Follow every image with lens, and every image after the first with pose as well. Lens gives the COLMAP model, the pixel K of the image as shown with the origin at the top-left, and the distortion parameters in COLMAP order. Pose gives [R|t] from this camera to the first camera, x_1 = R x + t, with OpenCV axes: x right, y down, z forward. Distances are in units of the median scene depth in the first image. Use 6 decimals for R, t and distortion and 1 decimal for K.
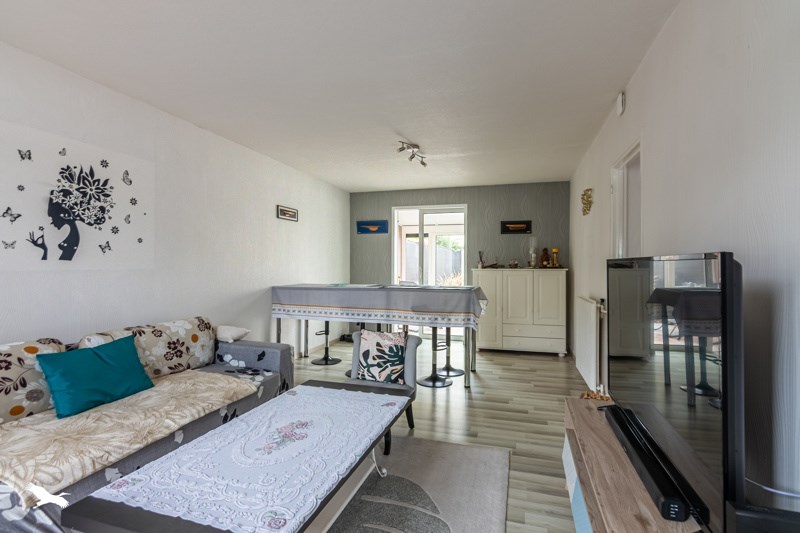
lens RADIAL K [[384.1, 0, 398.8], [0, 384.1, 265.5], [0, 0, 1]] dist [-0.000751, 0.000018]
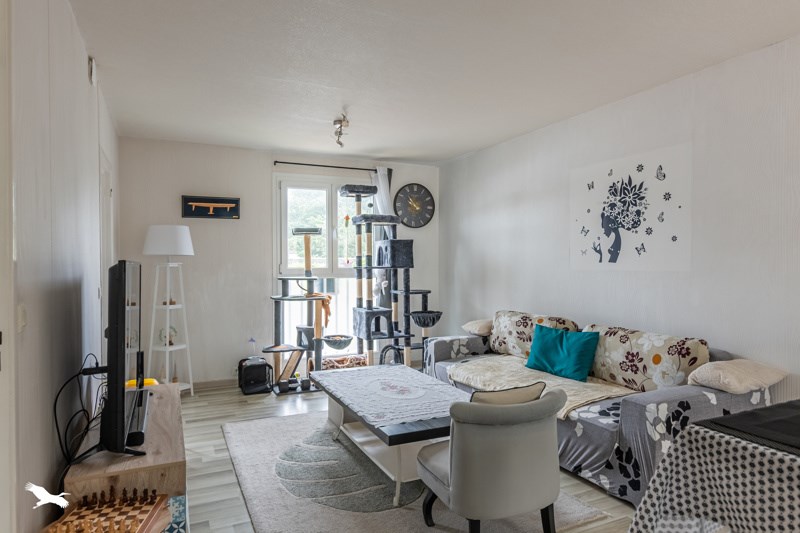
lens RADIAL K [[502.2, 0, 402.4], [0, 502.2, 265.5], [0, 0, 1]] dist [0.010815, 0.003702]
pose [[-0.731472, -0.002062, -0.681869, 0.608532], [-0.003356, 0.999994, 0.000576, -0.002650], [0.681864, 0.002710, -0.731474, 1.526407]]
